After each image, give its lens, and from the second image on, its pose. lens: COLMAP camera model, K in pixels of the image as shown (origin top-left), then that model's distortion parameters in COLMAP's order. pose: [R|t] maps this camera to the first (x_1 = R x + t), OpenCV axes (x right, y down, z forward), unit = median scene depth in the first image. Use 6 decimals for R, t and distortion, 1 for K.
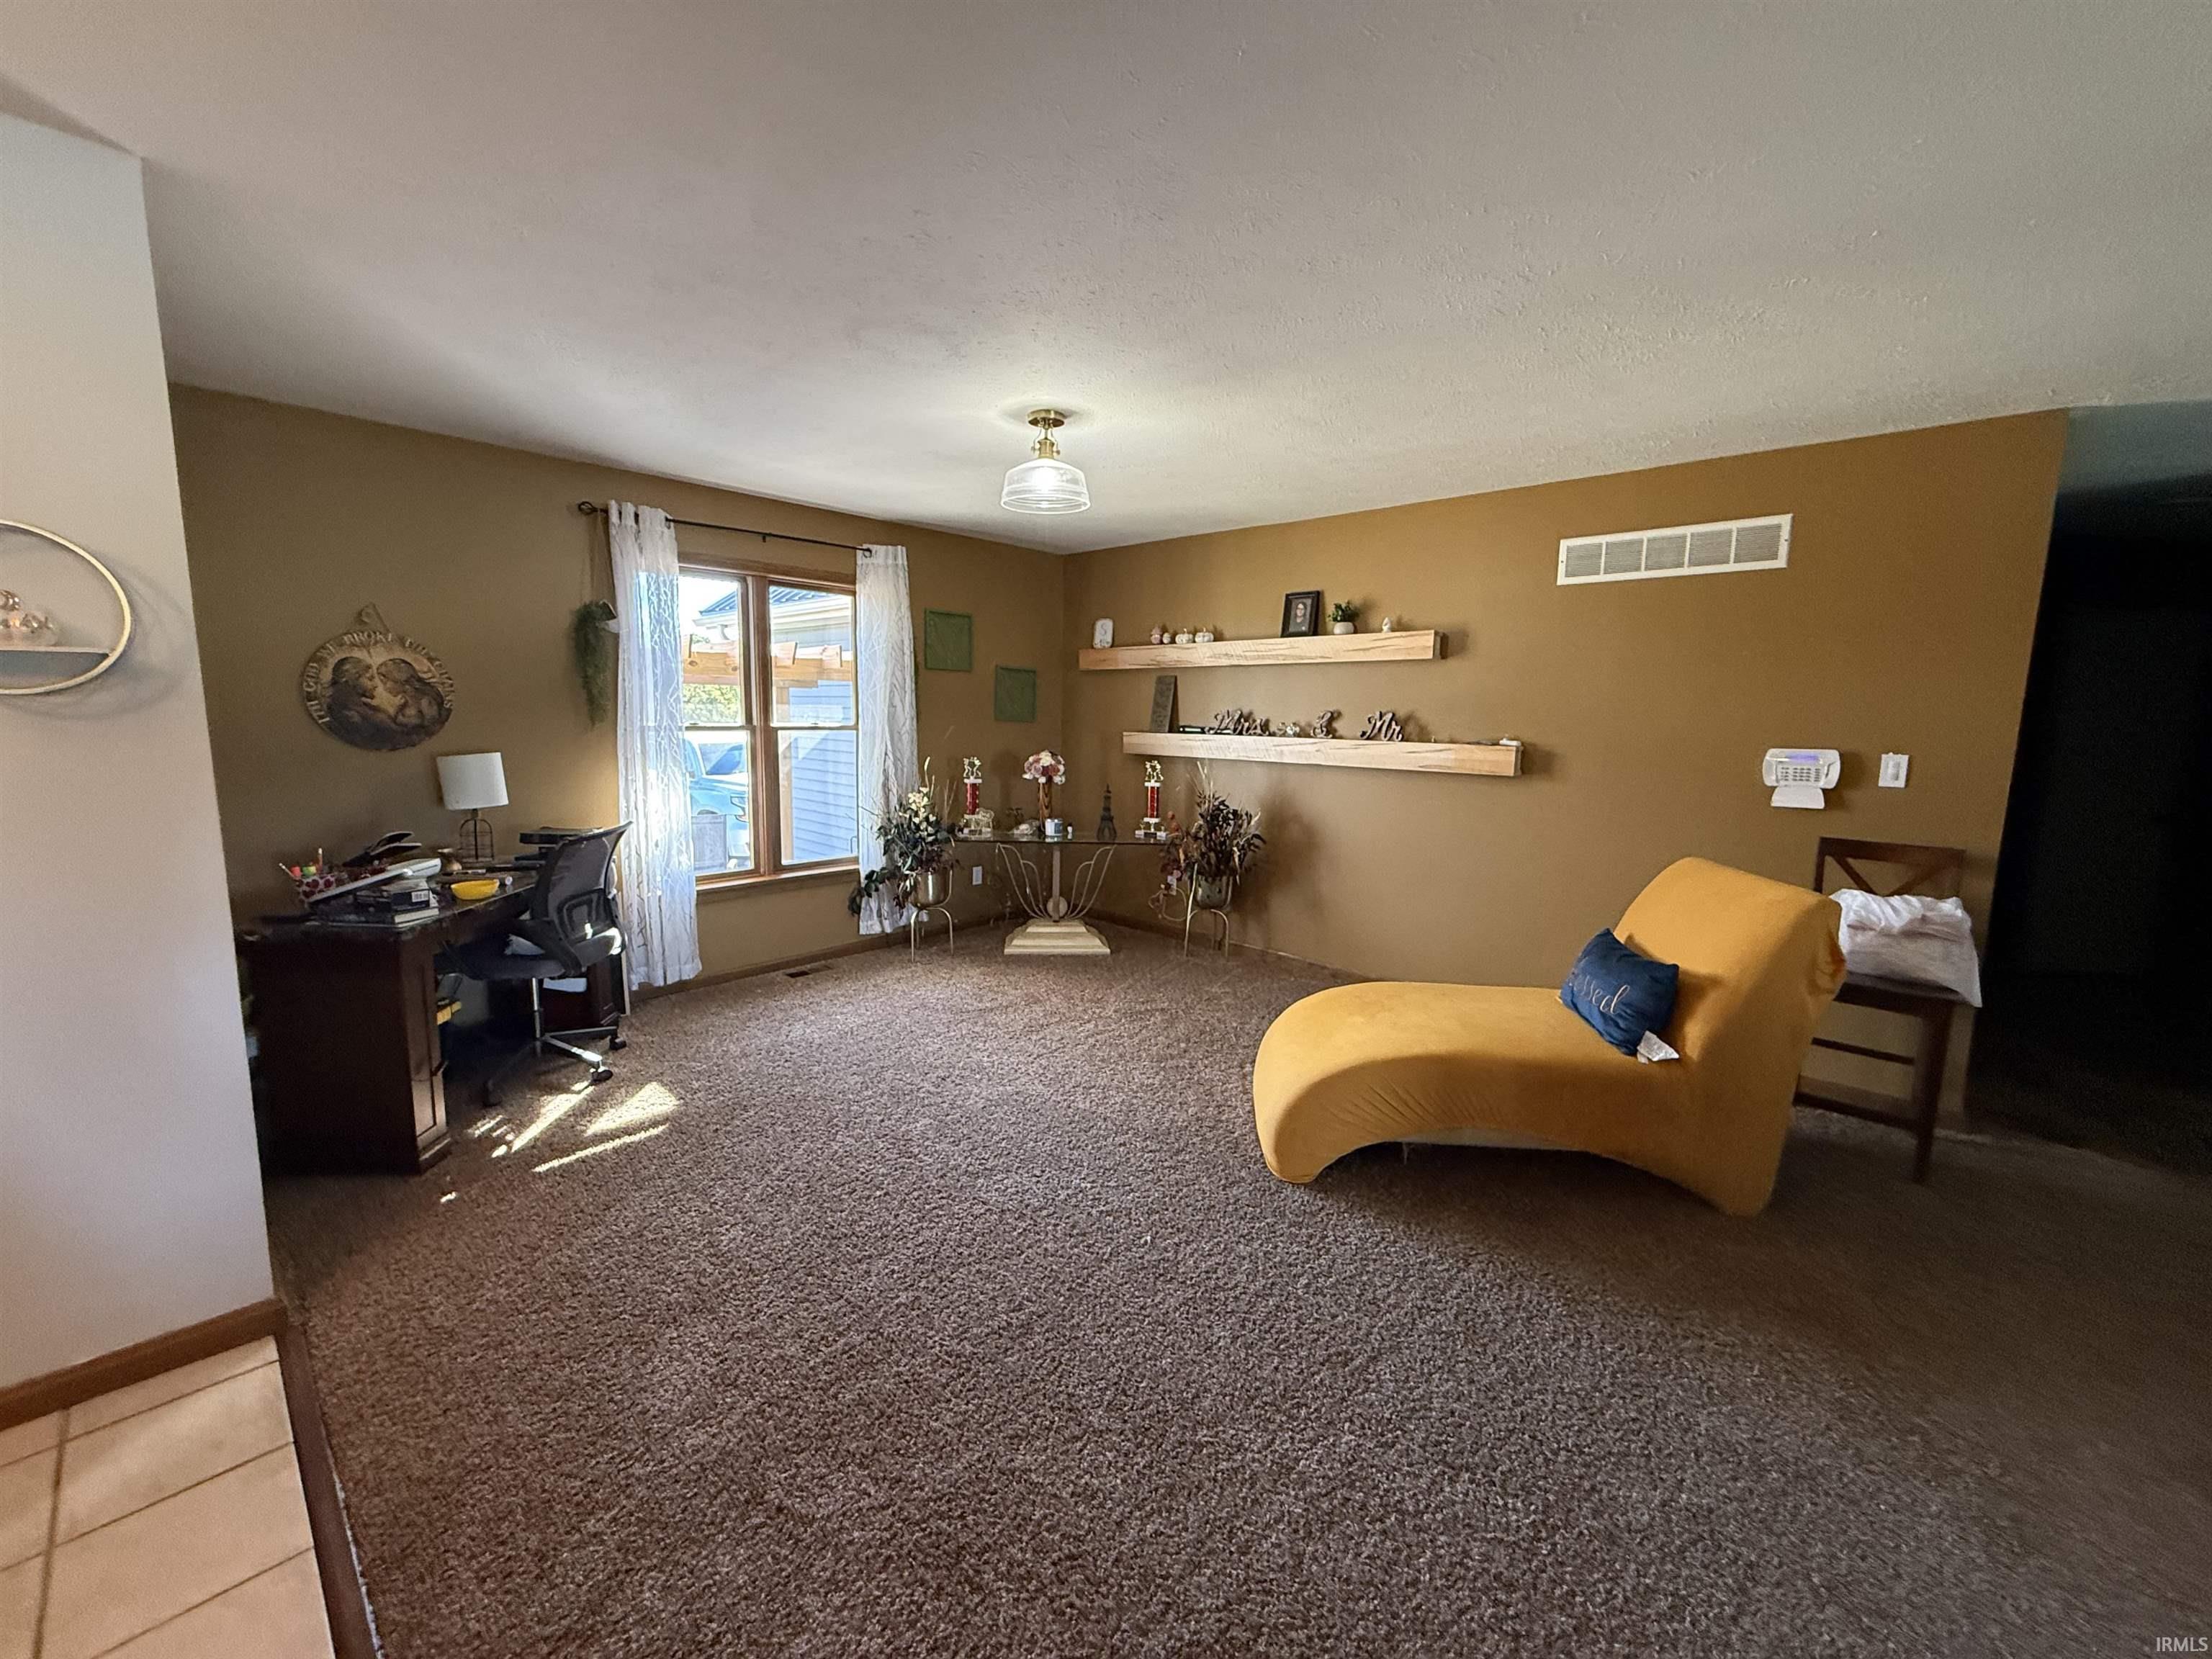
lens RADIAL K [[882.0, 0, 1102.3], [0, 882.0, 828.4], [0, 0, 1]] dist [-0.000978, 0.000094]
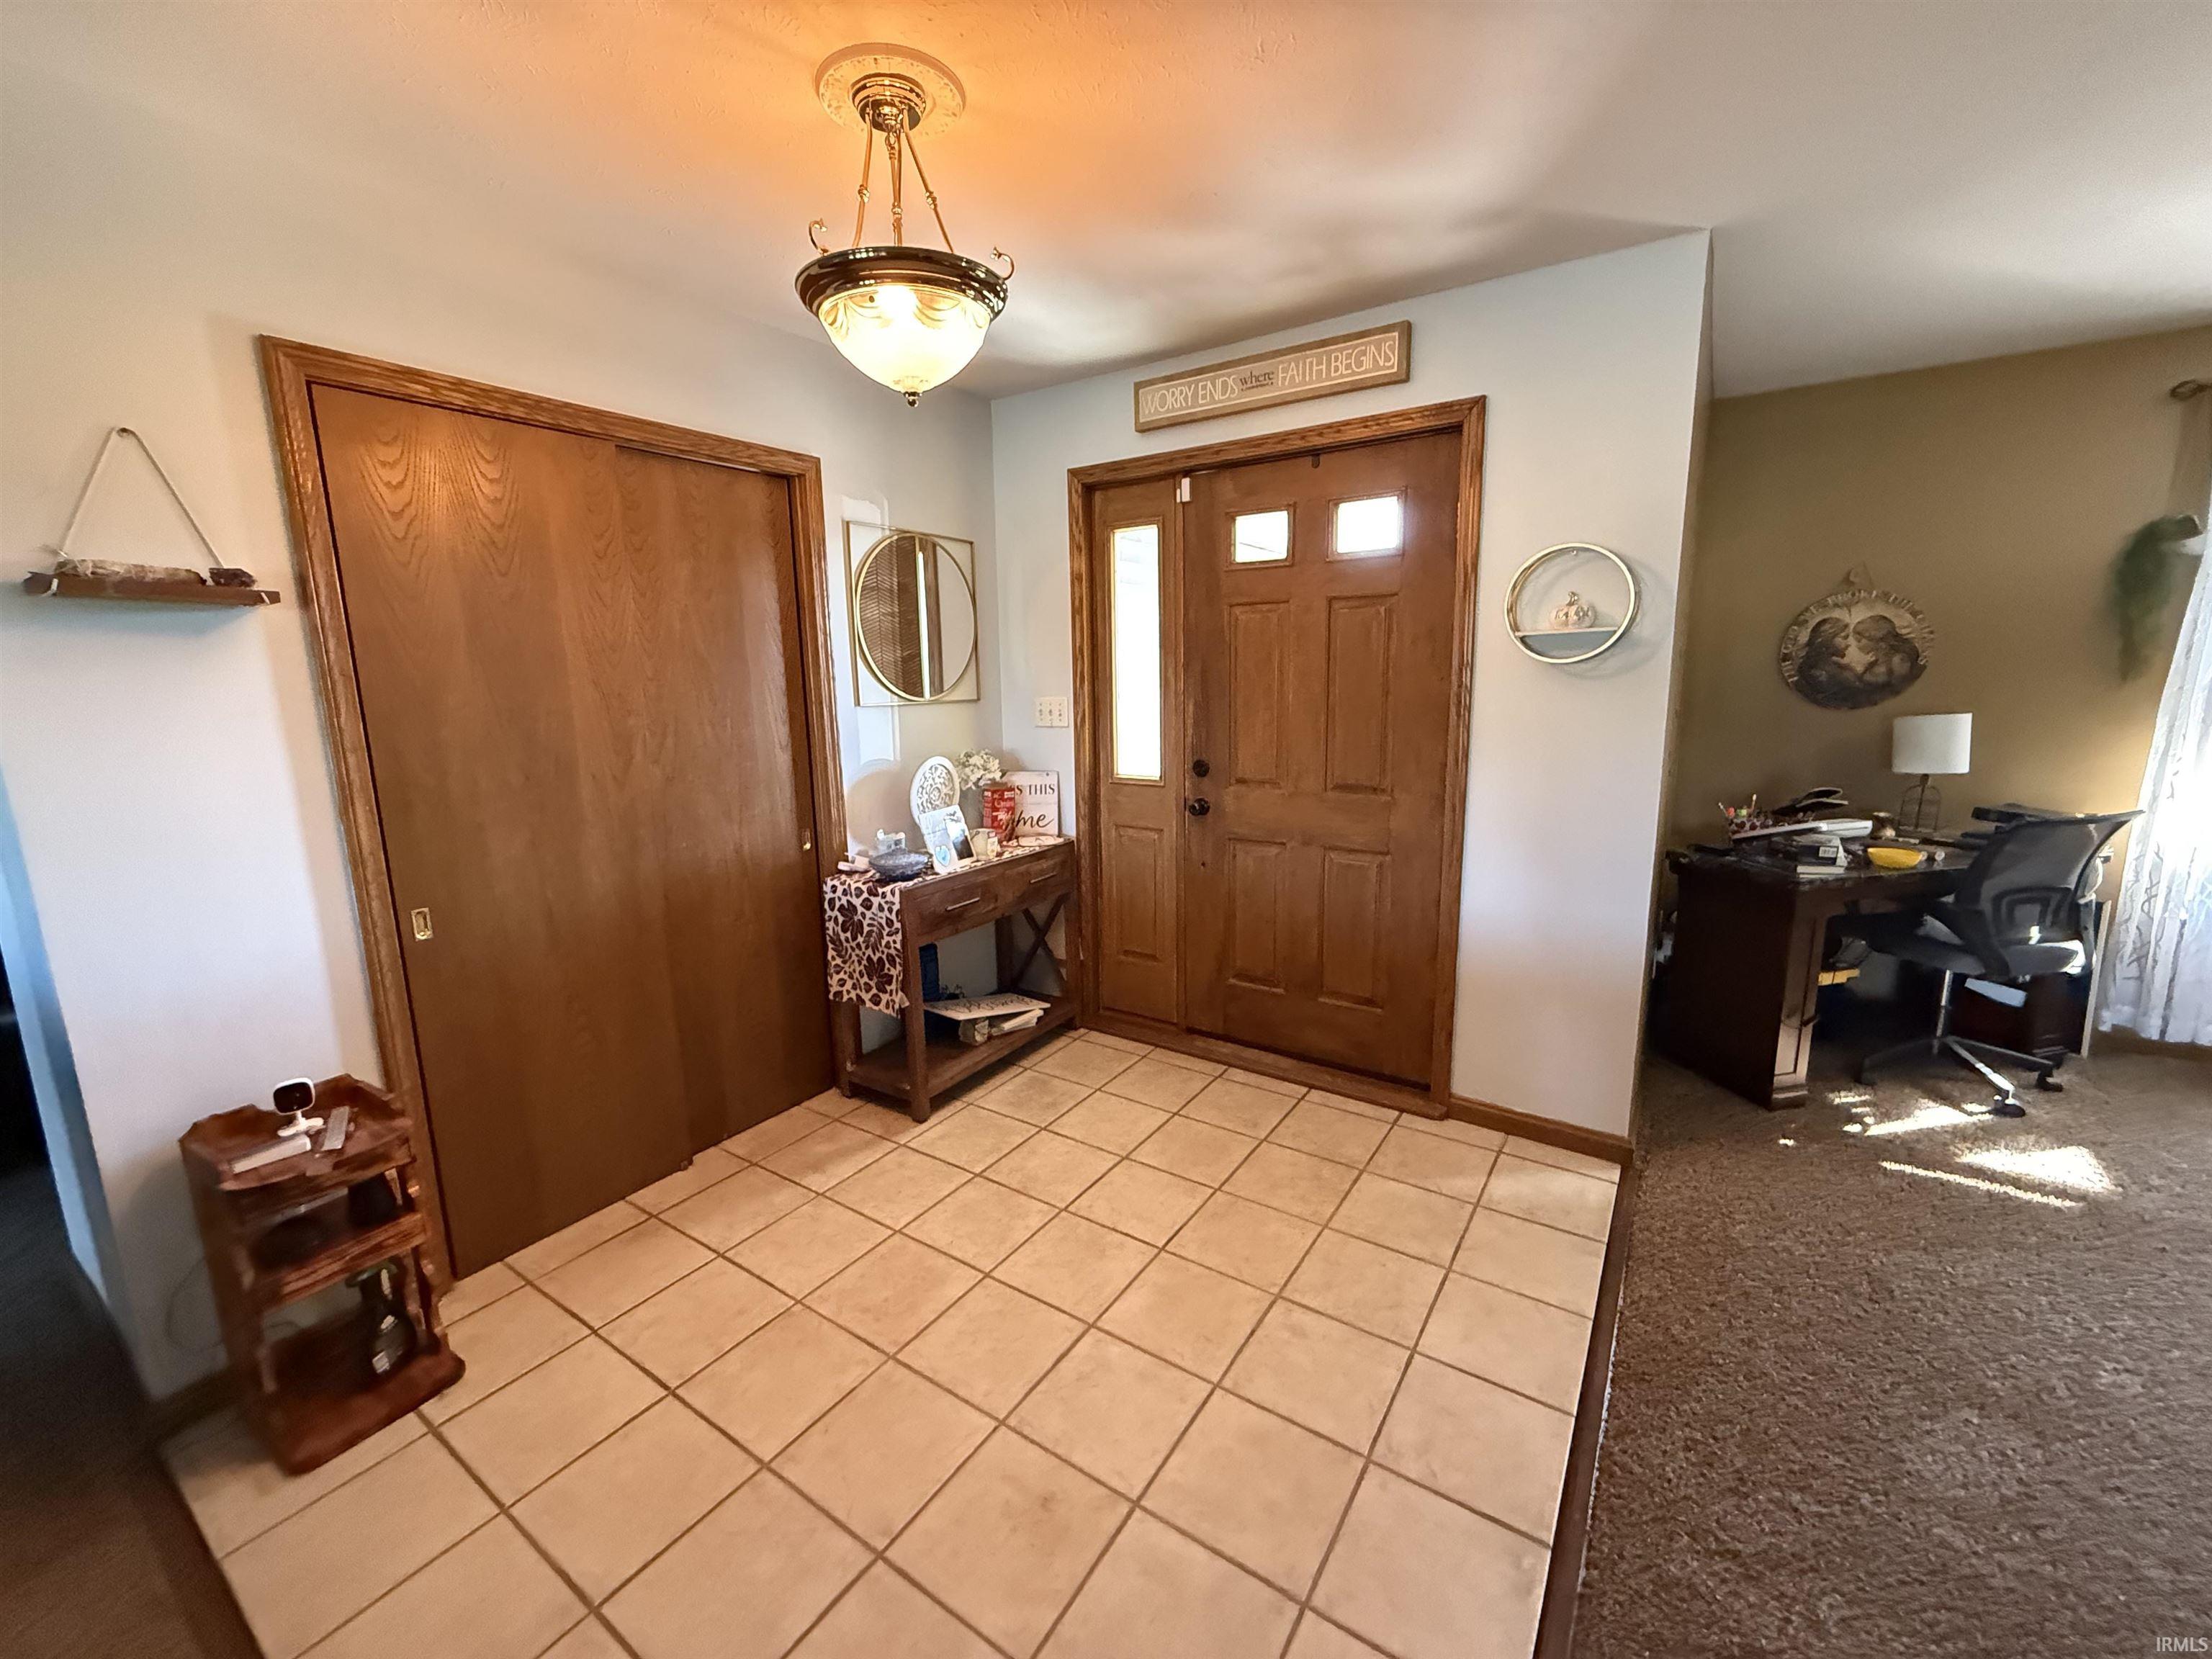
lens RADIAL K [[882.0, 0, 1102.6], [0, 882.0, 825.6], [0, 0, 1]] dist [-0.000978, 0.000094]
pose [[0.153912, 0.151223, -0.976444, 0.072053], [-0.111461, 0.984568, 0.134913, 0.002542], [0.981778, 0.088071, 0.168393, 0.004678]]
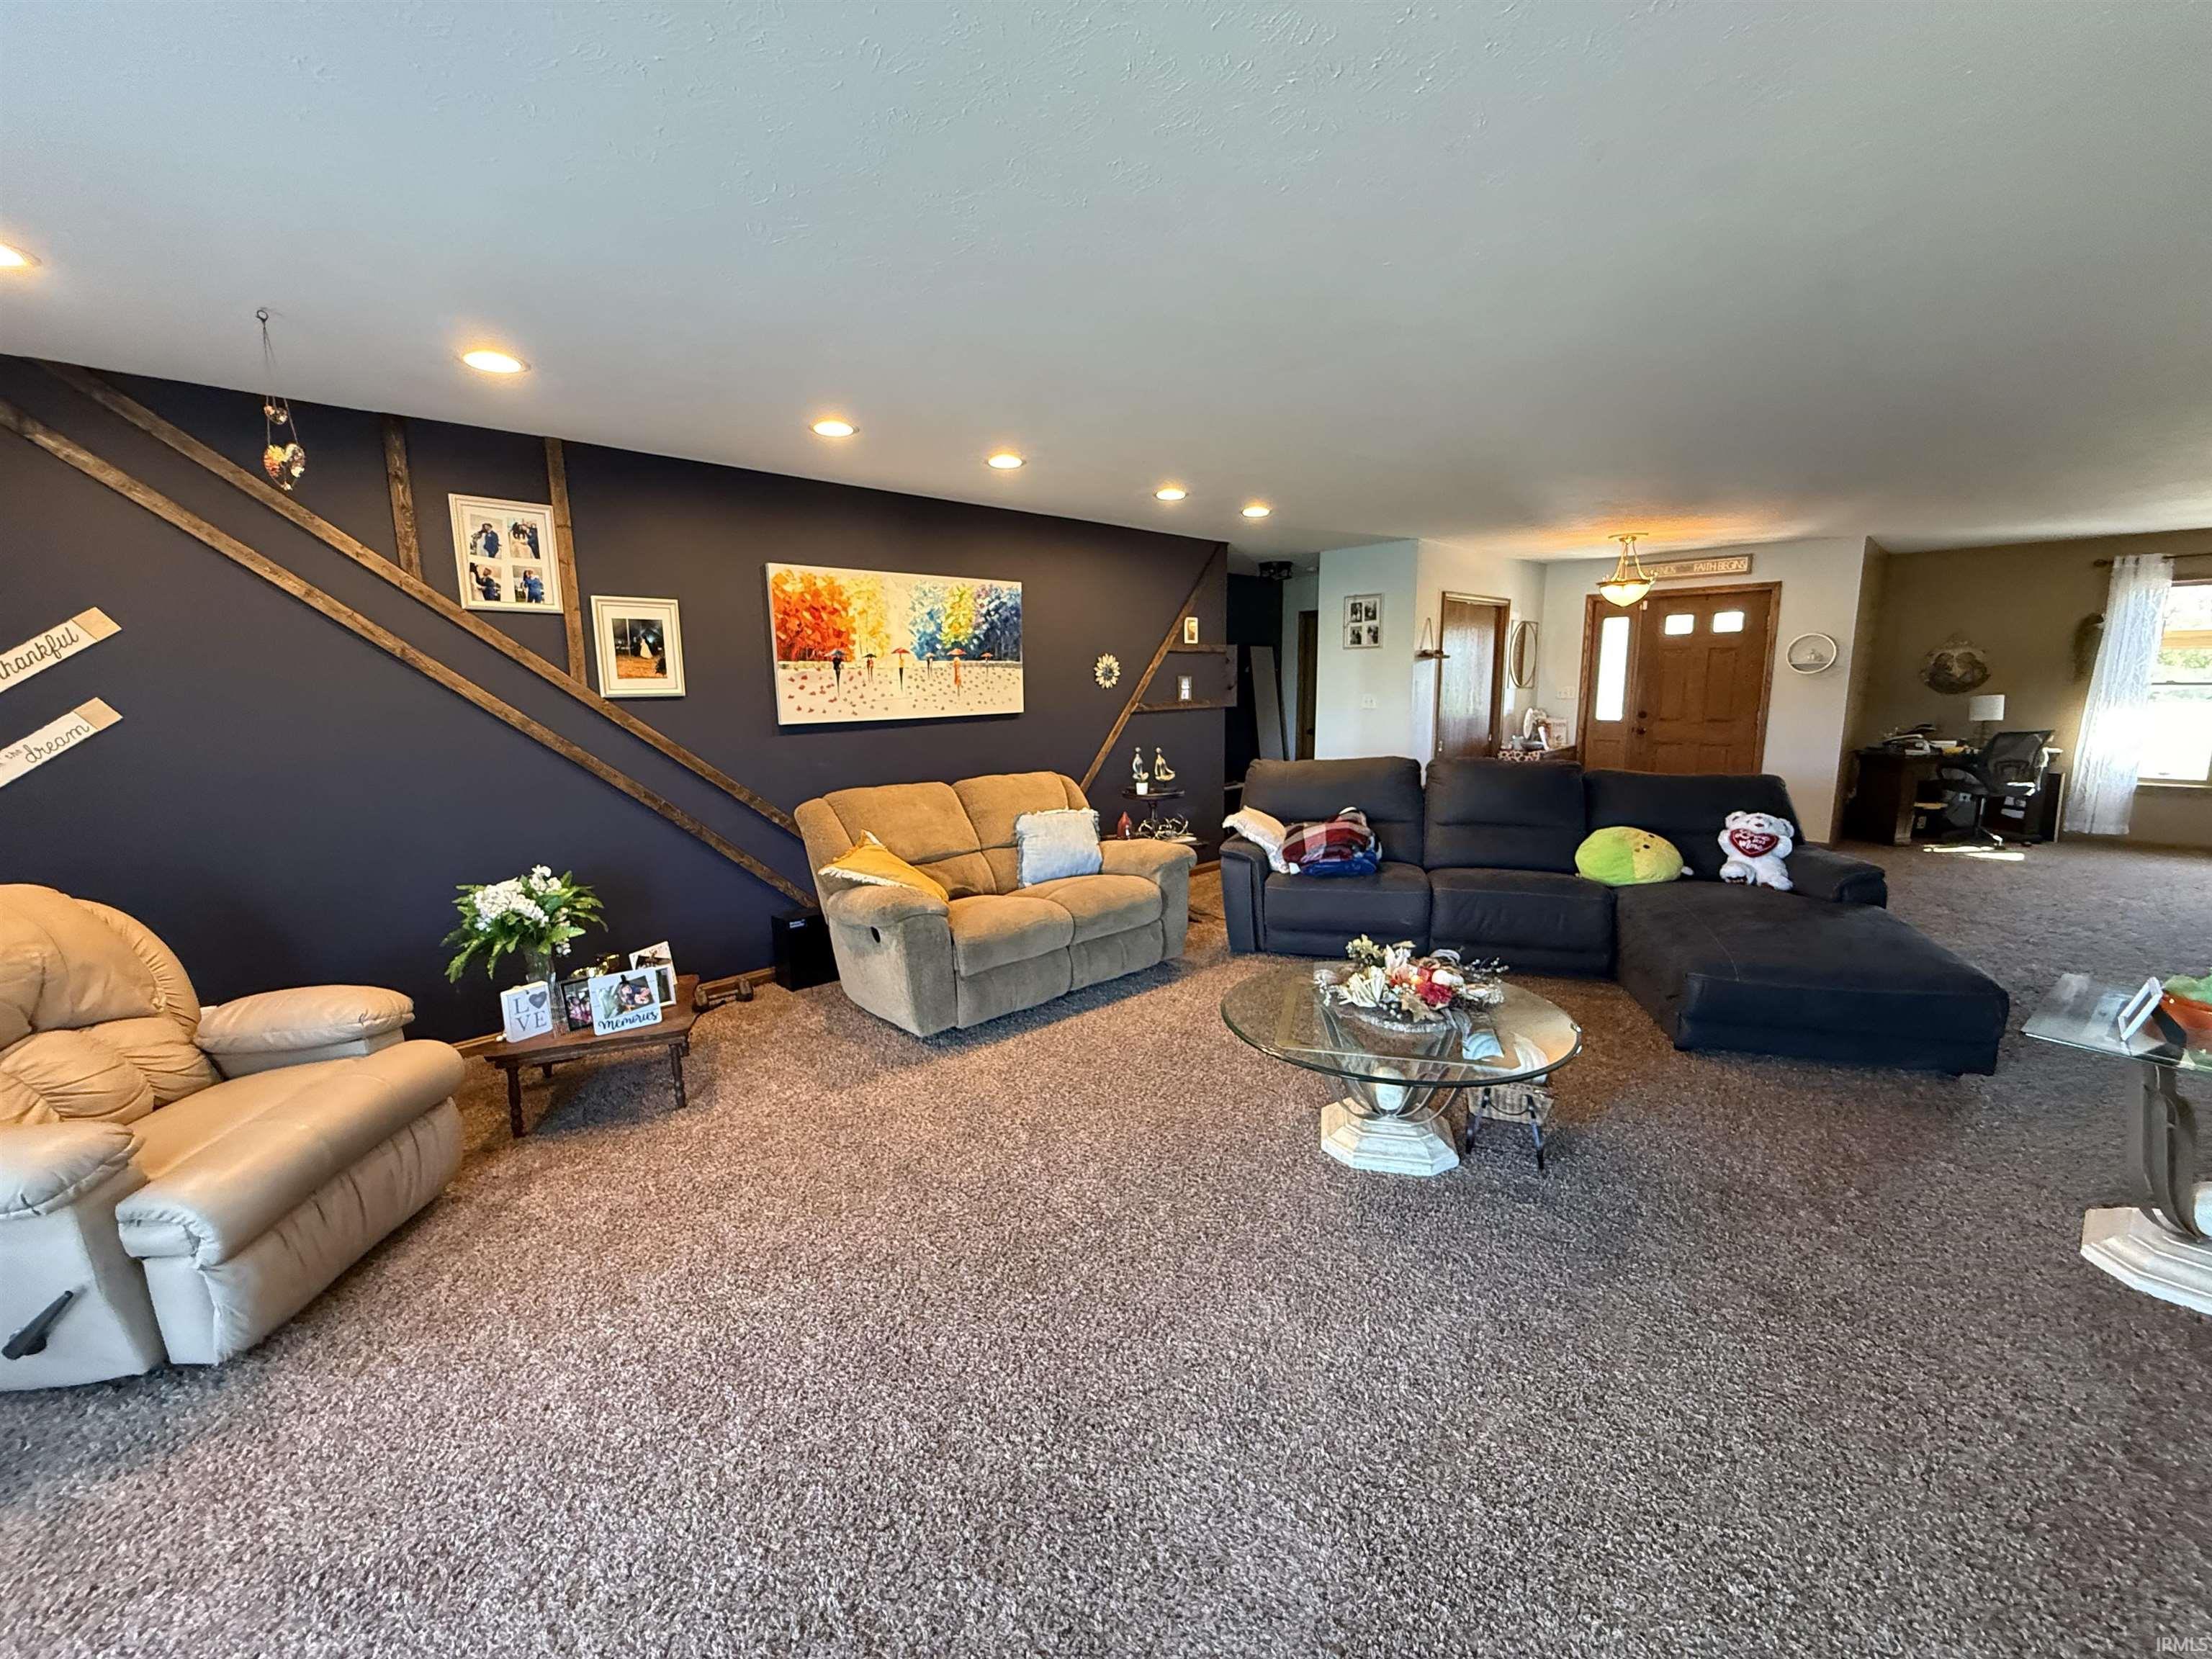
lens RADIAL K [[882.0, 0, 1108.2], [0, 882.0, 822.9], [0, 0, 1]] dist [-0.000978, 0.000094]
pose [[-0.034625, 0.144941, -0.988834, 1.697022], [-0.120514, 0.981602, 0.148101, 0.178708], [0.992108, 0.124296, -0.016521, -1.168764]]
